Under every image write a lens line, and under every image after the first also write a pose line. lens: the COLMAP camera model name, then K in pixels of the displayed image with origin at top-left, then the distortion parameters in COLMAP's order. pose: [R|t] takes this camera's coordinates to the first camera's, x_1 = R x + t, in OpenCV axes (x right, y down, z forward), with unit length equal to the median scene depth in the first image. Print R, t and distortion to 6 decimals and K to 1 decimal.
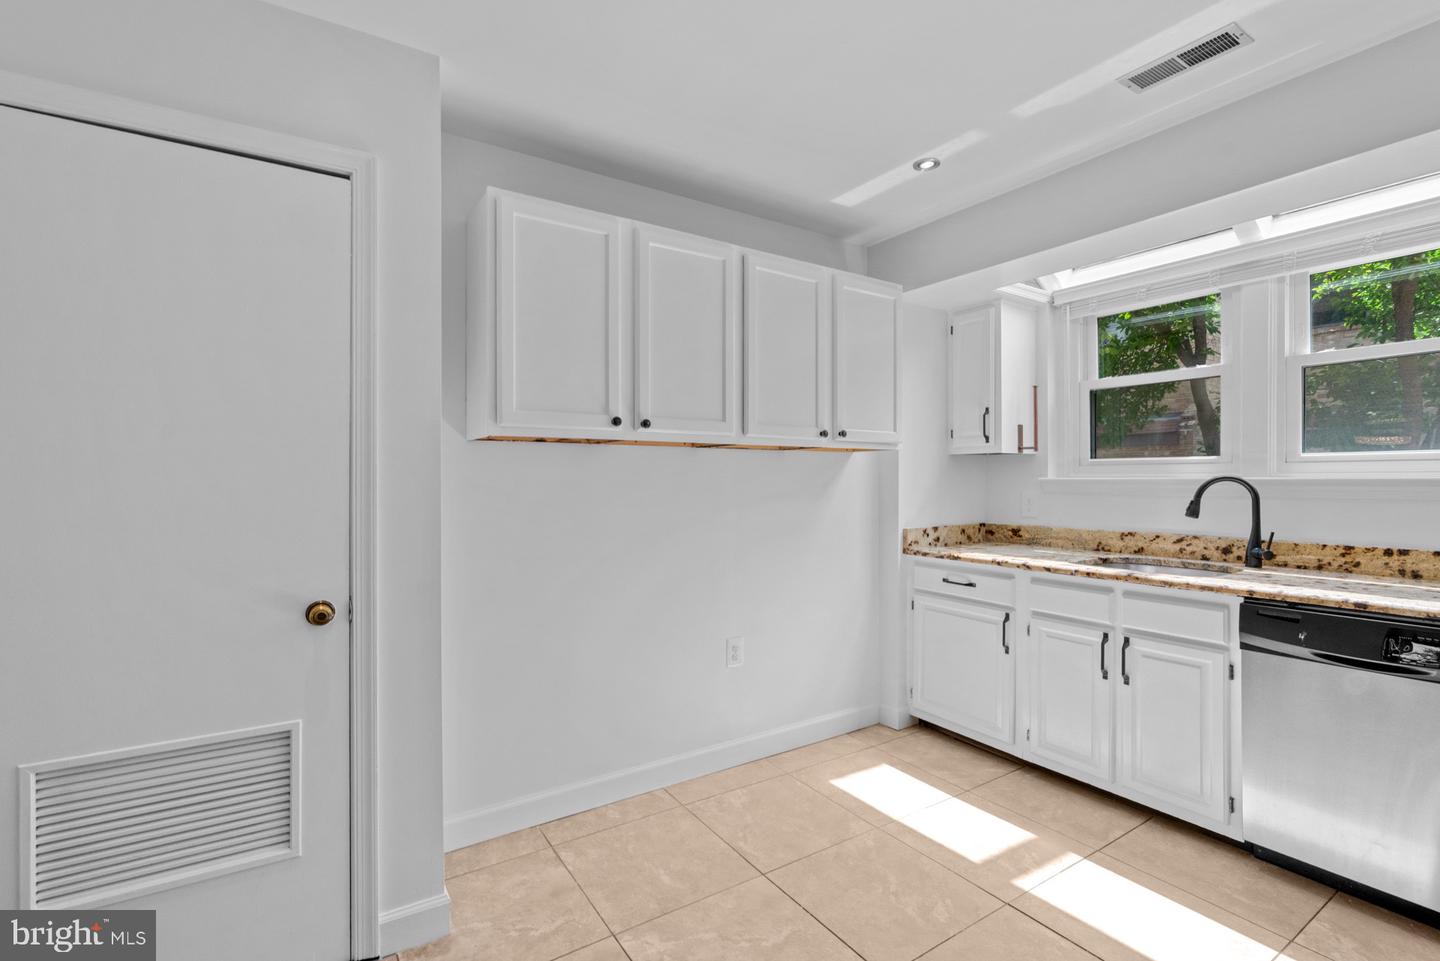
lens RADIAL K [[659.6, 0, 678.8], [0, 659.6, 480.1], [0, 0, 1]] dist [-0.003481, 0.000570]
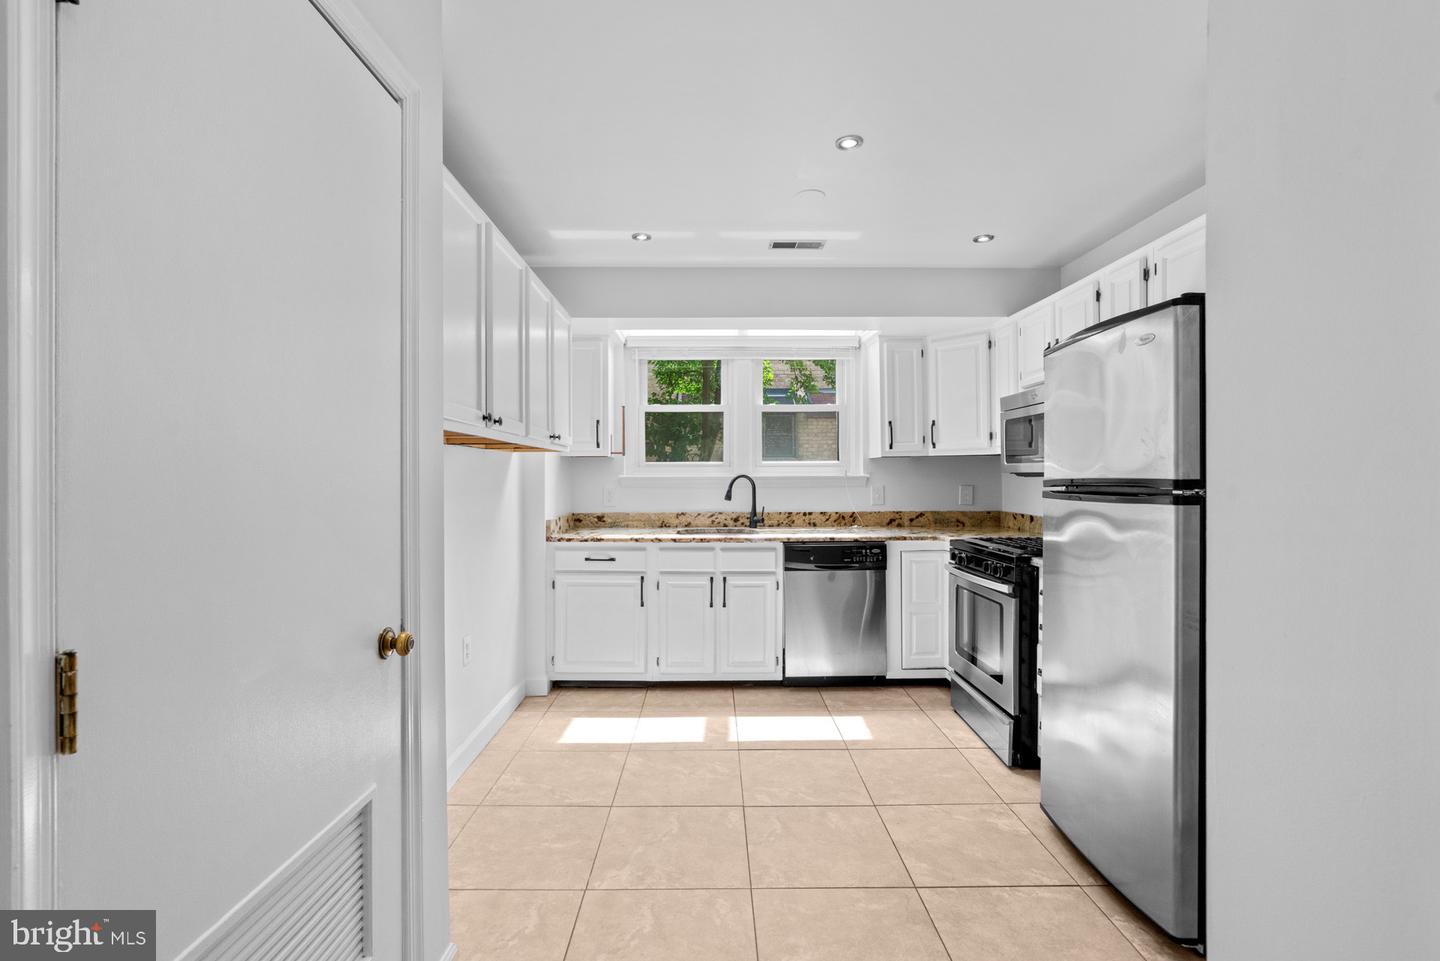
lens RADIAL K [[683.1, 0, 736.9], [0, 683.1, 478.9], [0, 0, 1]] dist [-0.002382, 0.000270]
pose [[0.505550, -0.004176, 0.862787, -0.630648], [0.004696, 0.999987, 0.002088, 0.000993], [-0.862785, 0.002996, 0.505563, 0.132563]]
